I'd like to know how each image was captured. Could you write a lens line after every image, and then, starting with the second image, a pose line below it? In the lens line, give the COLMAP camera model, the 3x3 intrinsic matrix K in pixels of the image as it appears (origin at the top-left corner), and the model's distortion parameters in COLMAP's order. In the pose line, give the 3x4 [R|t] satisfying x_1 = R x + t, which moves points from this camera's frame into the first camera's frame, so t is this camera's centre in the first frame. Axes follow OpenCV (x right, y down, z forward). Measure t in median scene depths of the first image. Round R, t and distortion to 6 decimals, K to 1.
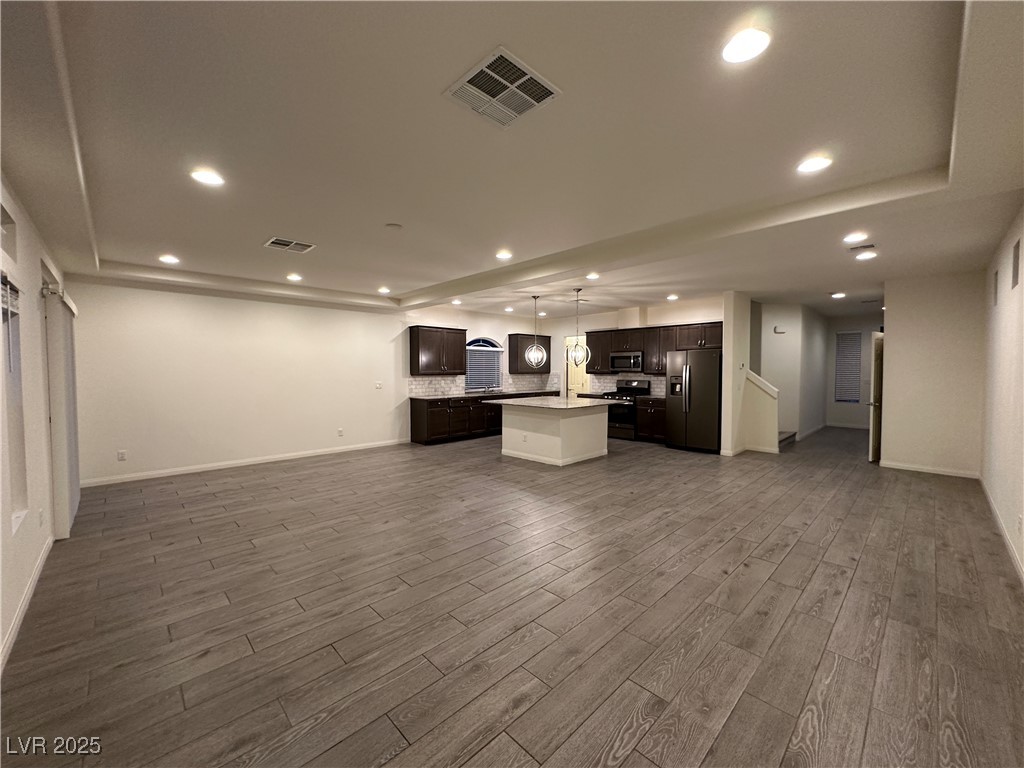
lens RADIAL K [[408.4, 0, 512.5], [0, 408.4, 379.4], [0, 0, 1]] dist [-0.003505, 0.000597]
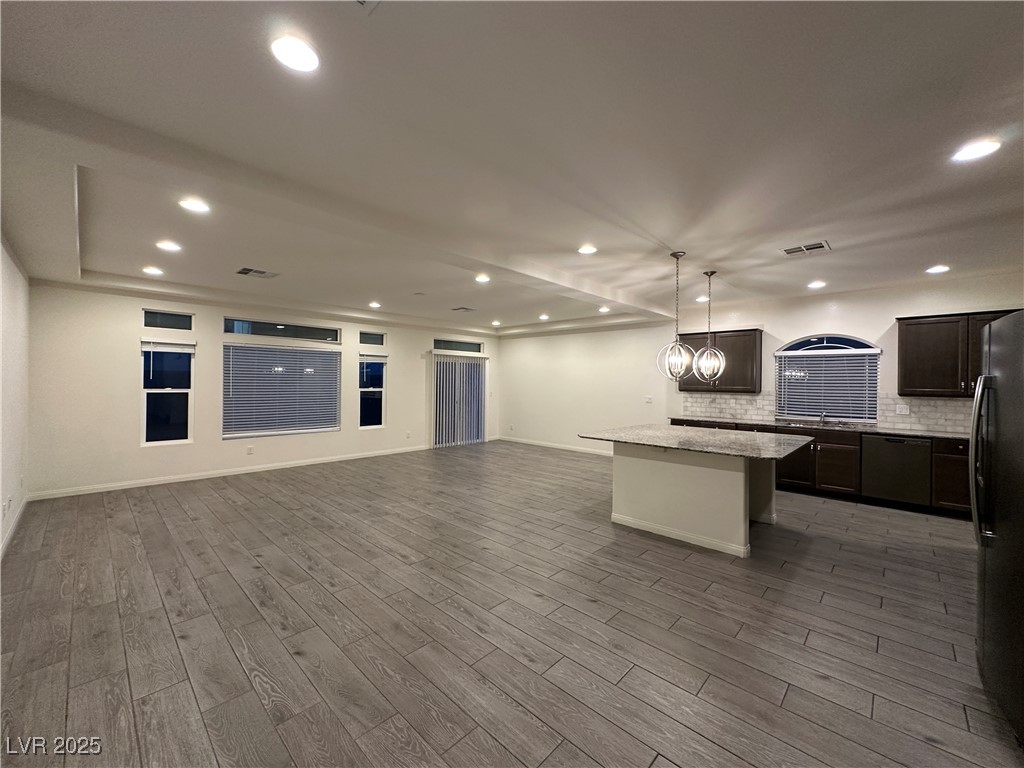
lens RADIAL K [[408.4, 0, 512.2], [0, 408.4, 379.4], [0, 0, 1]] dist [-0.003505, 0.000597]
pose [[0.039378, -0.003147, -0.999219, 0.620972], [-0.035861, 0.999346, -0.004561, -0.017722], [0.998581, 0.036013, 0.039239, 0.601210]]
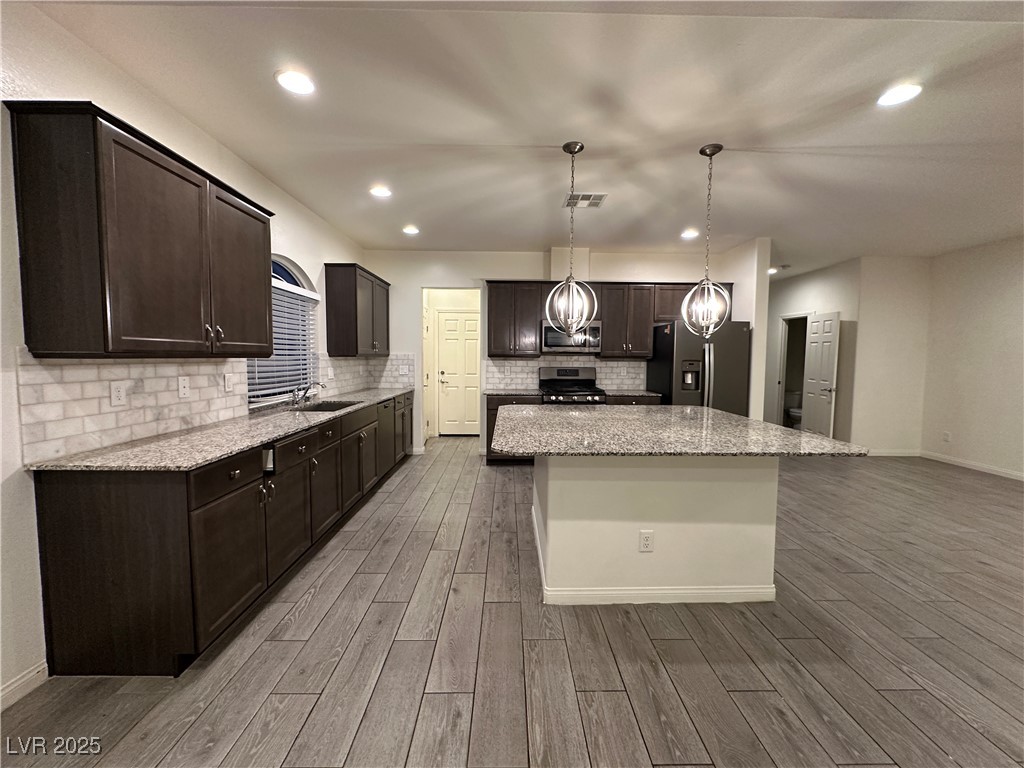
lens RADIAL K [[408.4, 0, 513.5], [0, 408.4, 381.9], [0, 0, 1]] dist [-0.003505, 0.000597]
pose [[0.686554, -0.038250, 0.726072, -0.235217], [0.009709, 0.999008, 0.043449, -0.004310], [-0.727014, -0.022781, 0.686244, 0.700470]]
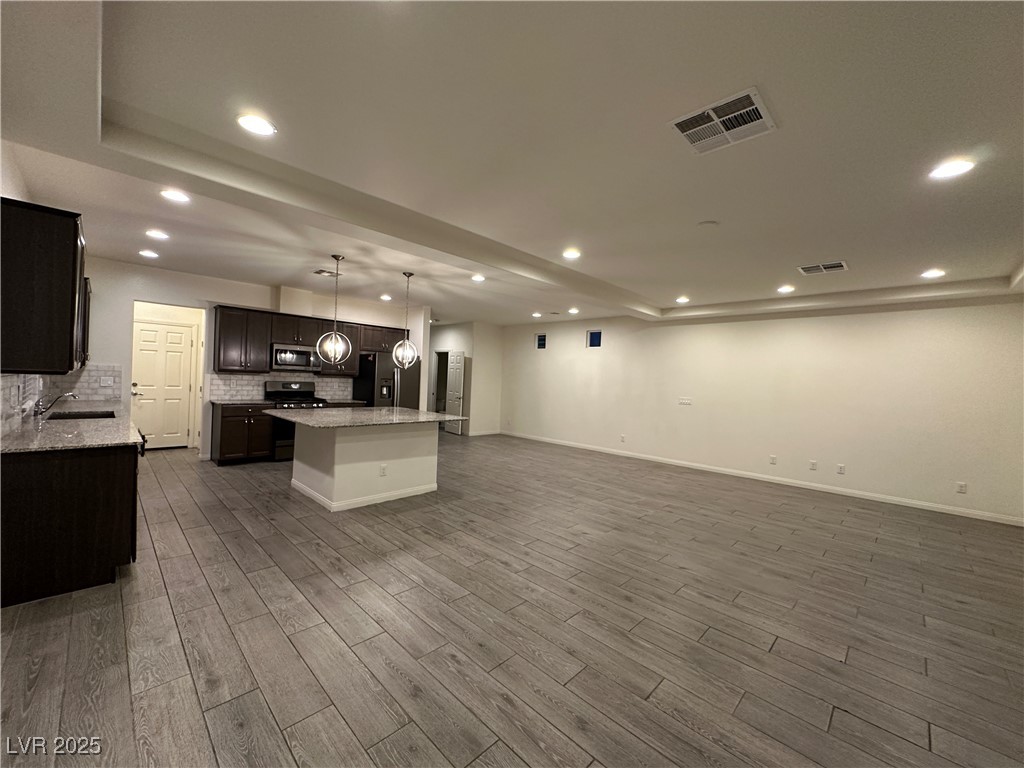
lens RADIAL K [[408.4, 0, 510.7], [0, 408.4, 382.9], [0, 0, 1]] dist [-0.003505, 0.000597]
pose [[-0.019251, -0.010917, 0.999755, -0.540119], [-0.016851, 0.999802, 0.010593, -0.012271], [-0.999673, -0.016642, -0.019431, 0.660720]]
